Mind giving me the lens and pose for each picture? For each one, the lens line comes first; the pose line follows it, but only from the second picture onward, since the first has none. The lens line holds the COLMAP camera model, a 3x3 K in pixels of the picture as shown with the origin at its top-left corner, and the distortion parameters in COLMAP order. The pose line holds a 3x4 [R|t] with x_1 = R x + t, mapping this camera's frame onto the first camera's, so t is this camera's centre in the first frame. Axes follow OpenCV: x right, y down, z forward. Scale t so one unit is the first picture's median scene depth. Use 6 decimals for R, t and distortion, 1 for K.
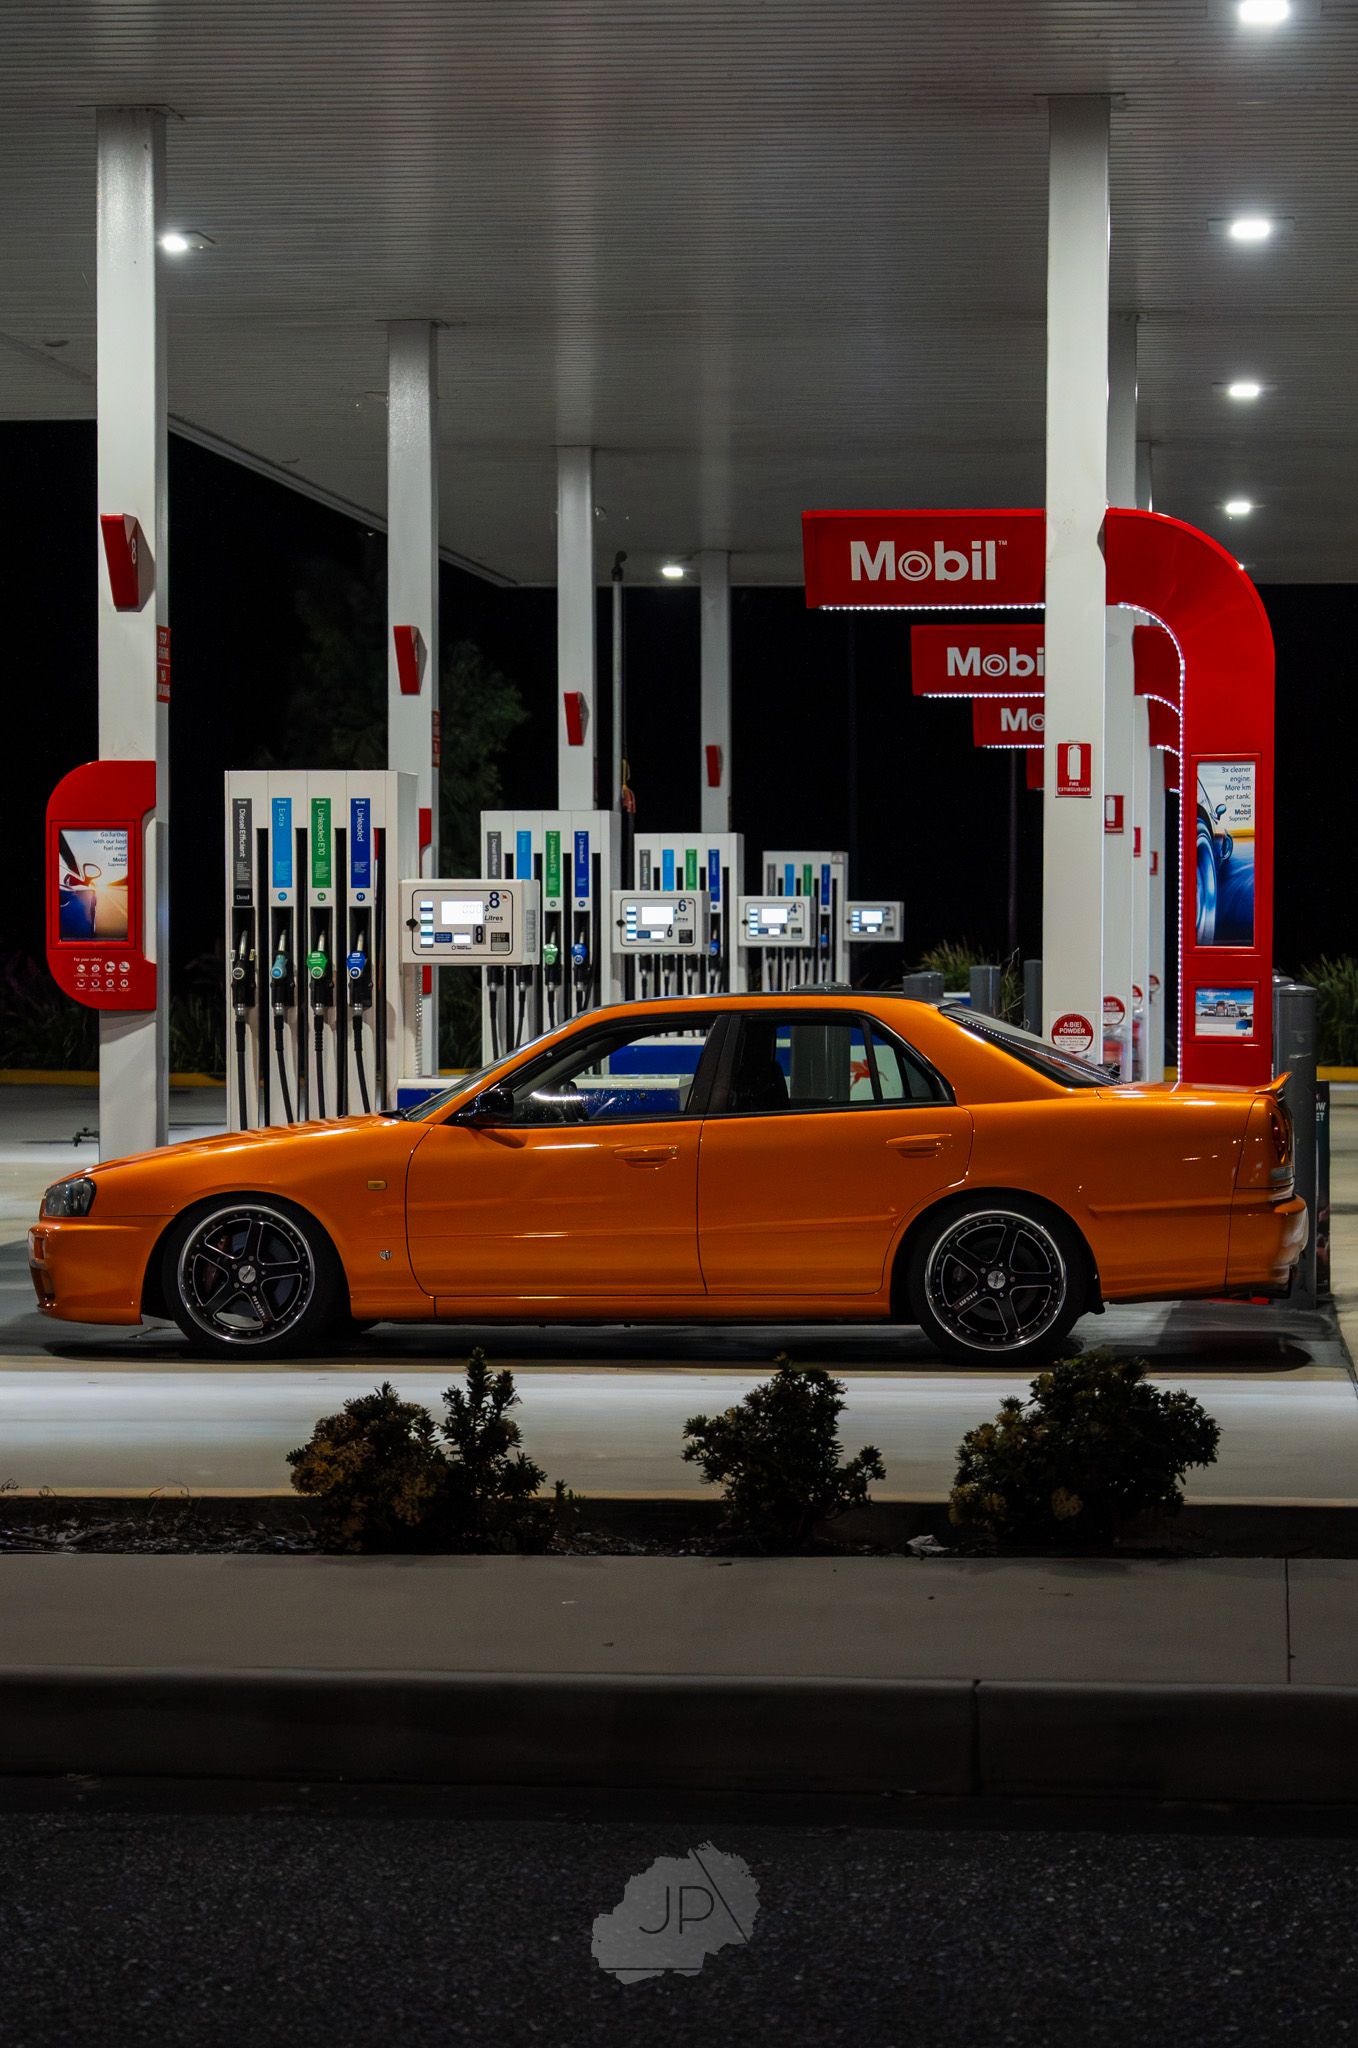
lens RADIAL K [[4784.2, 0, 778.0], [0, 4784.2, 1153.9], [0, 0, 1]] dist [0.021576, 0.000000]
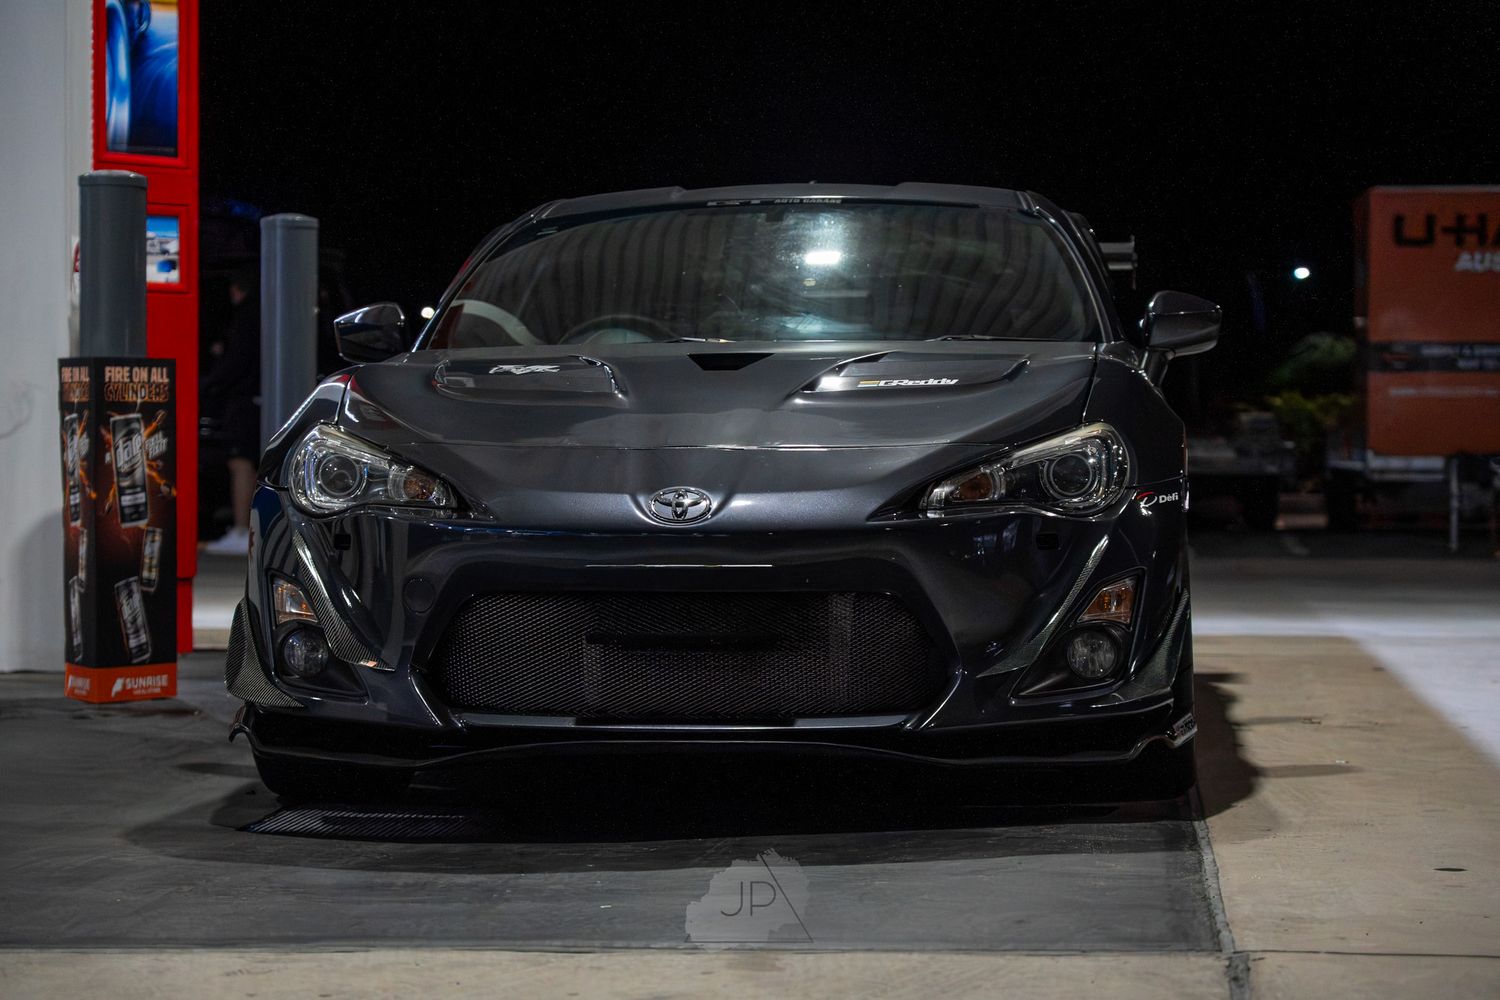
lens RADIAL K [[3688.0, 0, 785.2], [0, 3688.0, 564.4], [0, 0, 1]] dist [0.058344, 0.000000]
pose [[-0.000371, -0.041262, 0.999148, -0.456331], [0.038747, 0.998397, 0.041246, -0.001543], [-0.999249, 0.038730, 0.001229, 0.900314]]
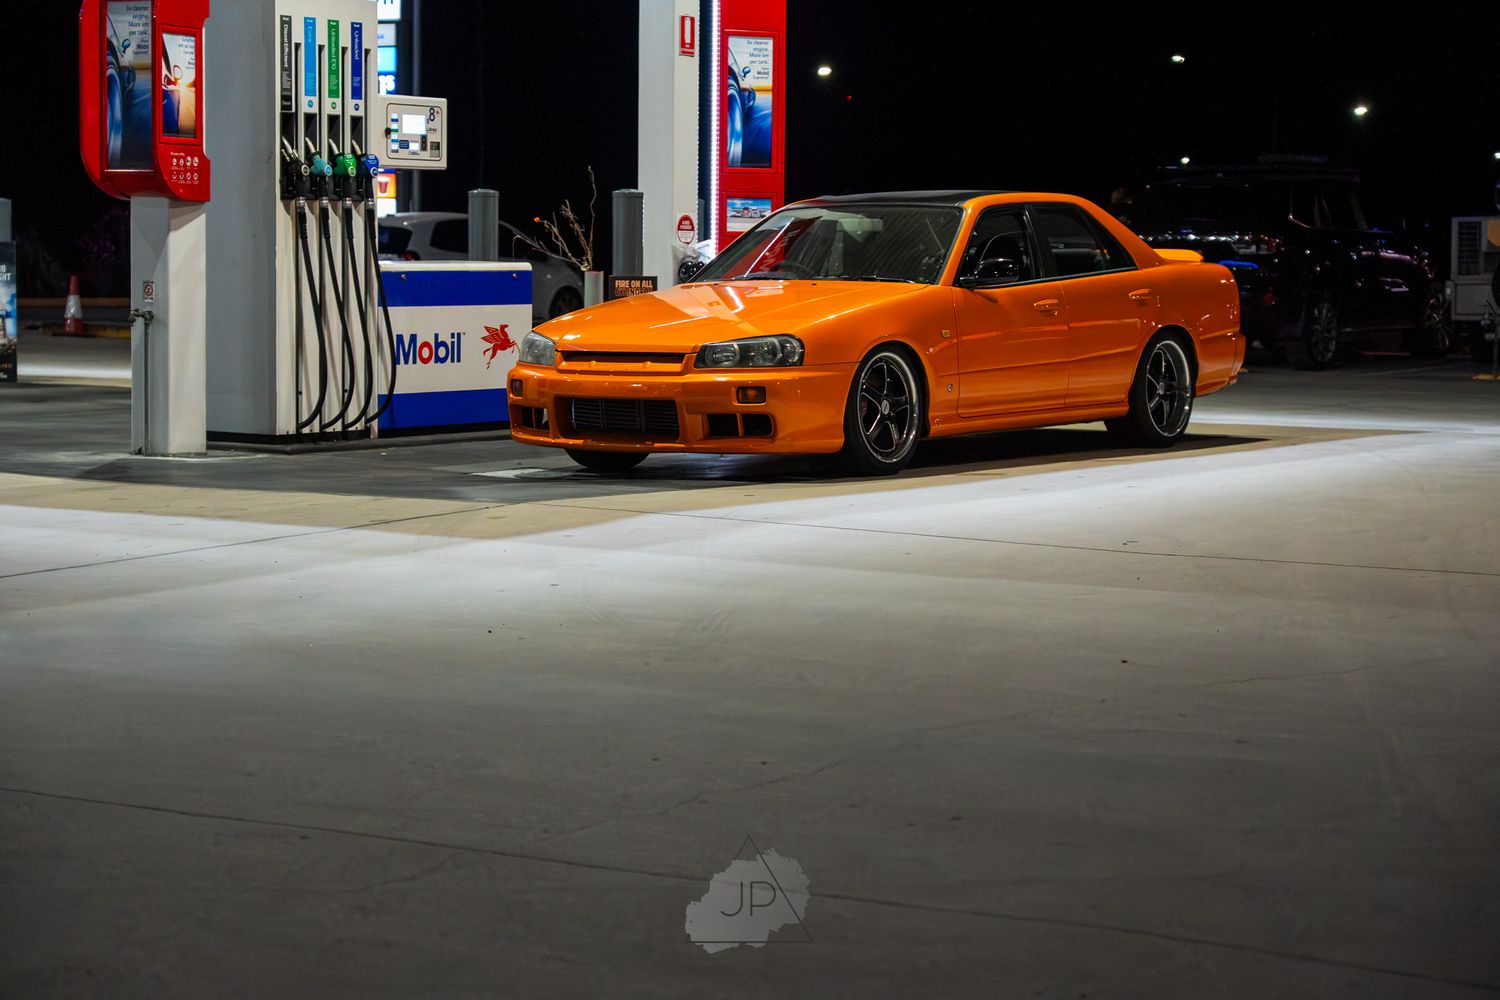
lens RADIAL K [[3200.7, 0, 795.7], [0, 3200.7, 513.9], [0, 0, 1]] dist [0.107683, 0.000000]
pose [[0.479047, -0.070040, 0.874990, -0.733892], [0.030309, 0.997537, 0.063256, -0.000779], [-0.877266, -0.003783, 0.479990, 0.528164]]
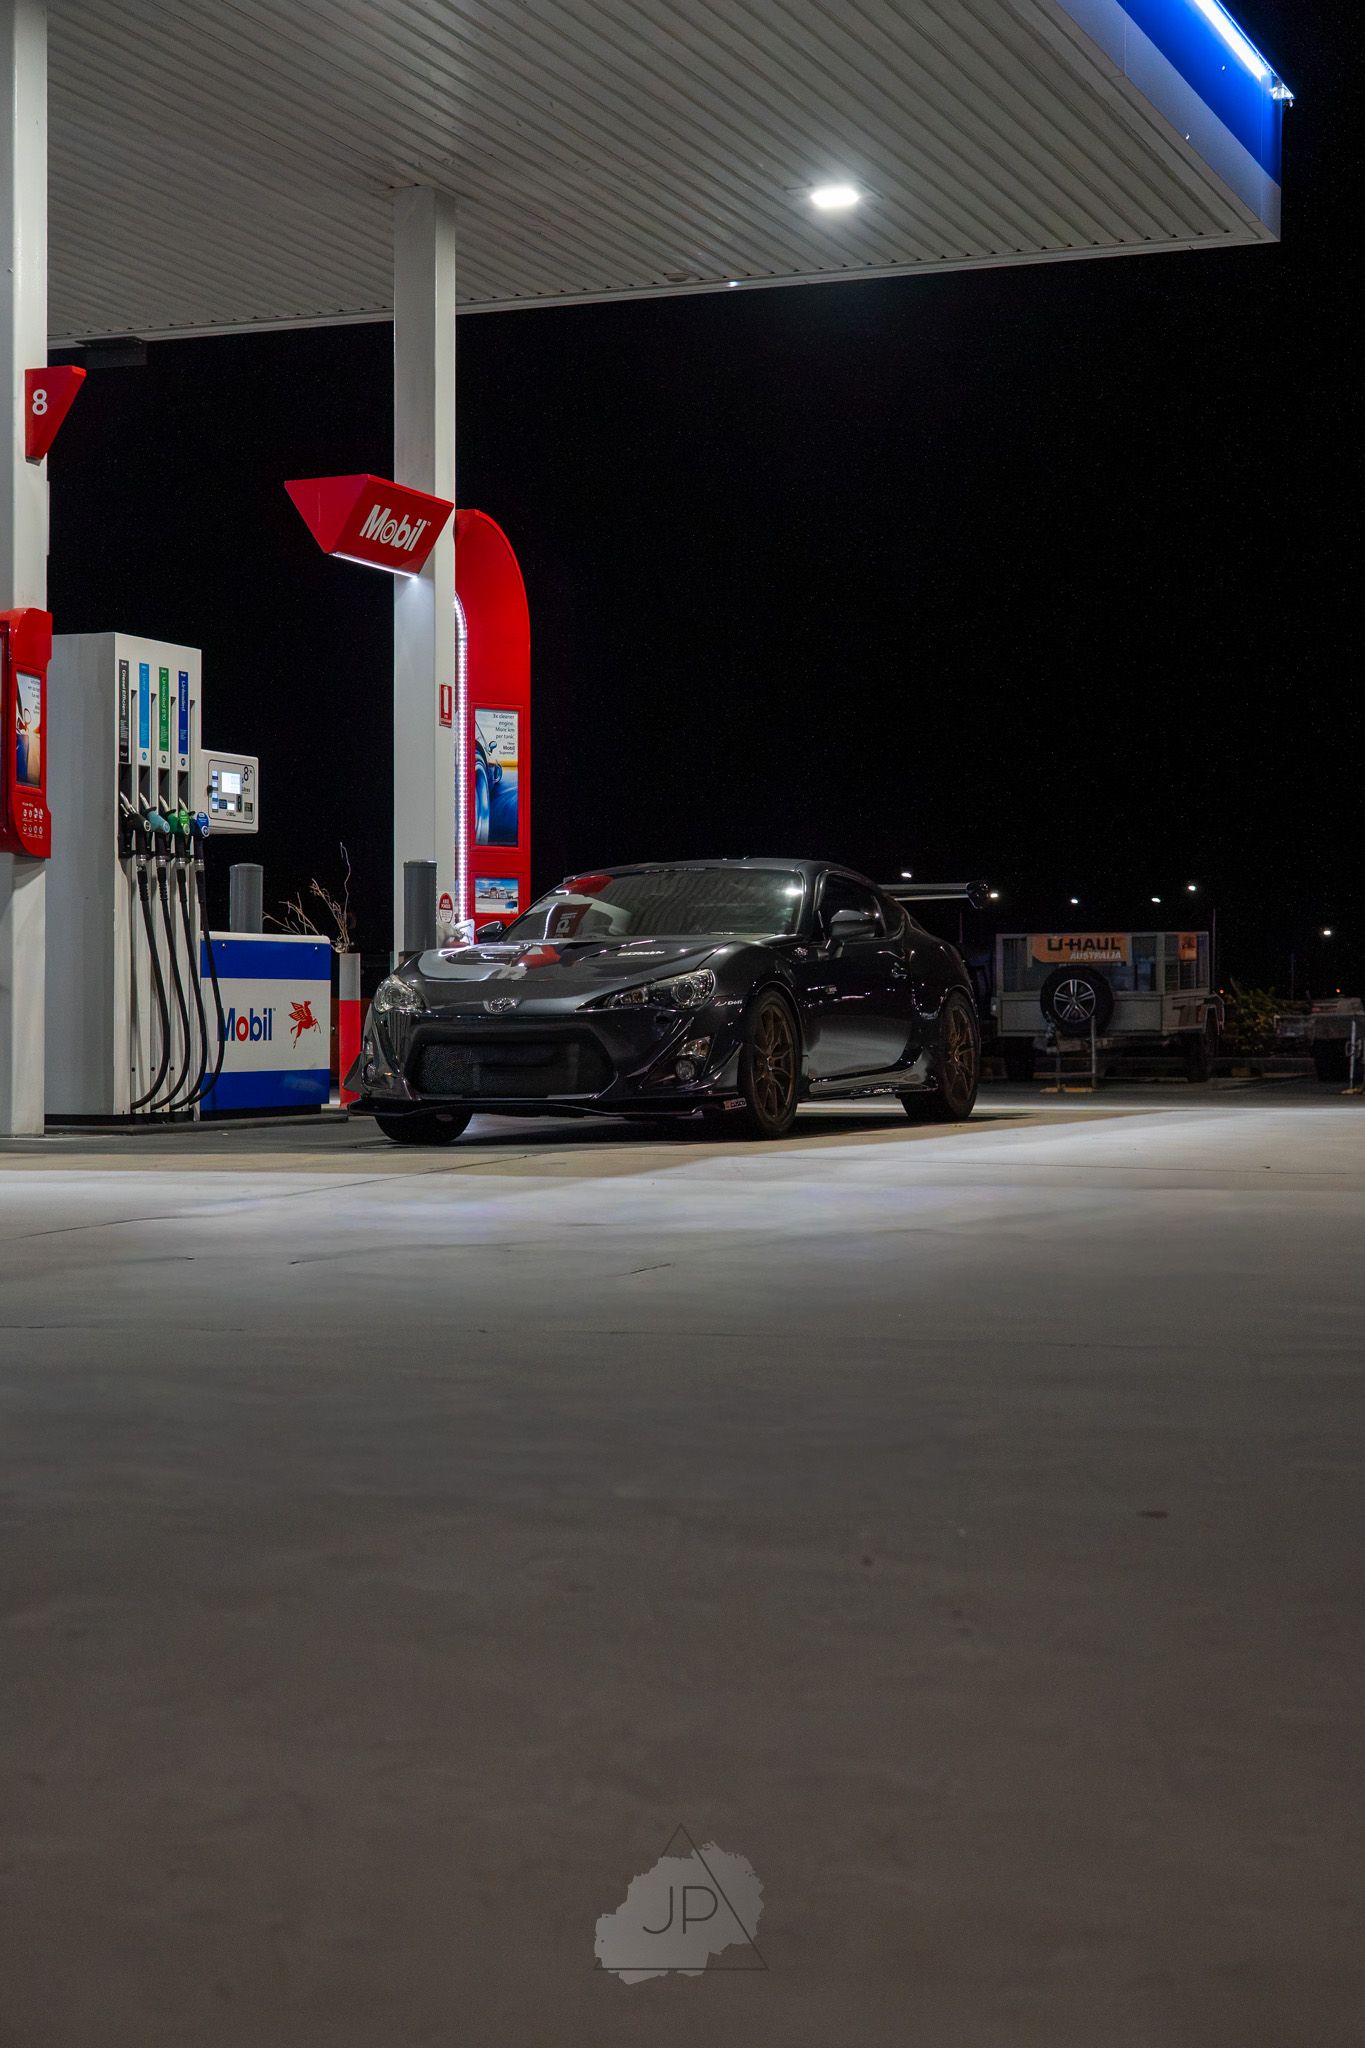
lens RADIAL K [[3255.9, 0, 653.0], [0, 3255.9, 1042.9], [0, 0, 1]] dist [0.059137, 0.000000]
pose [[0.302069, -0.006754, 0.953262, -0.763195], [0.044296, 0.998994, -0.006959, 0.019942], [-0.952256, 0.044328, 0.302065, 0.679132]]
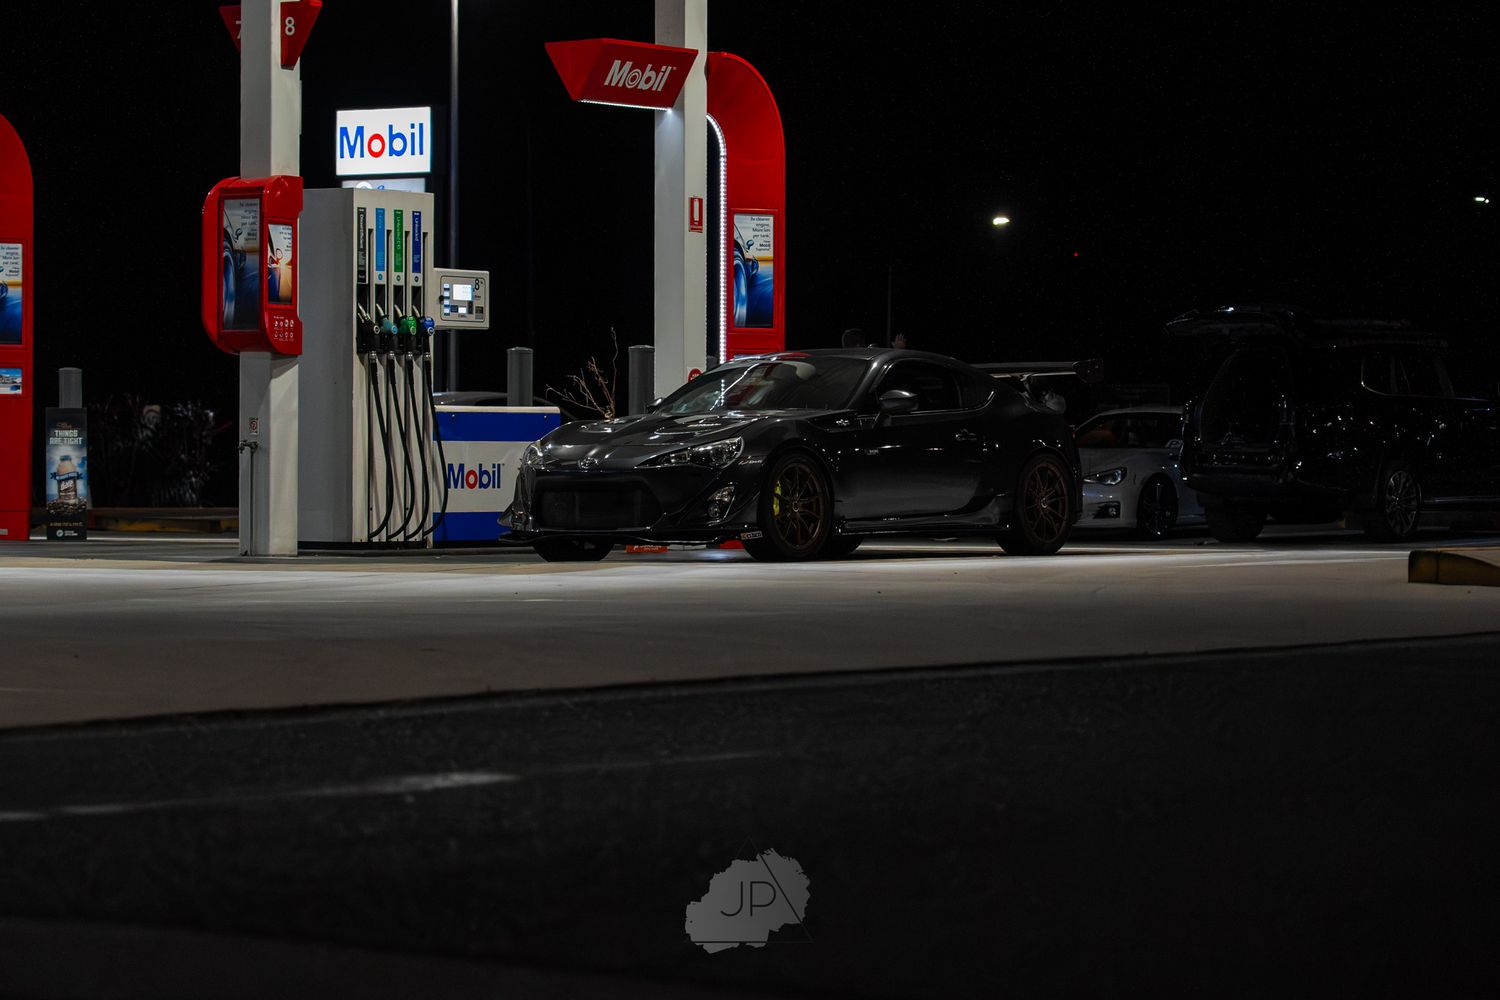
lens RADIAL K [[4749.1, 0, 831.2], [0, 4749.1, 570.0], [0, 0, 1]] dist [0.121297, 0.000000]
pose [[0.509708, -0.018273, 0.860153, -1.266519], [0.037881, 0.999282, -0.001218, 0.040934], [-0.859513, 0.033204, 0.510034, 0.160890]]
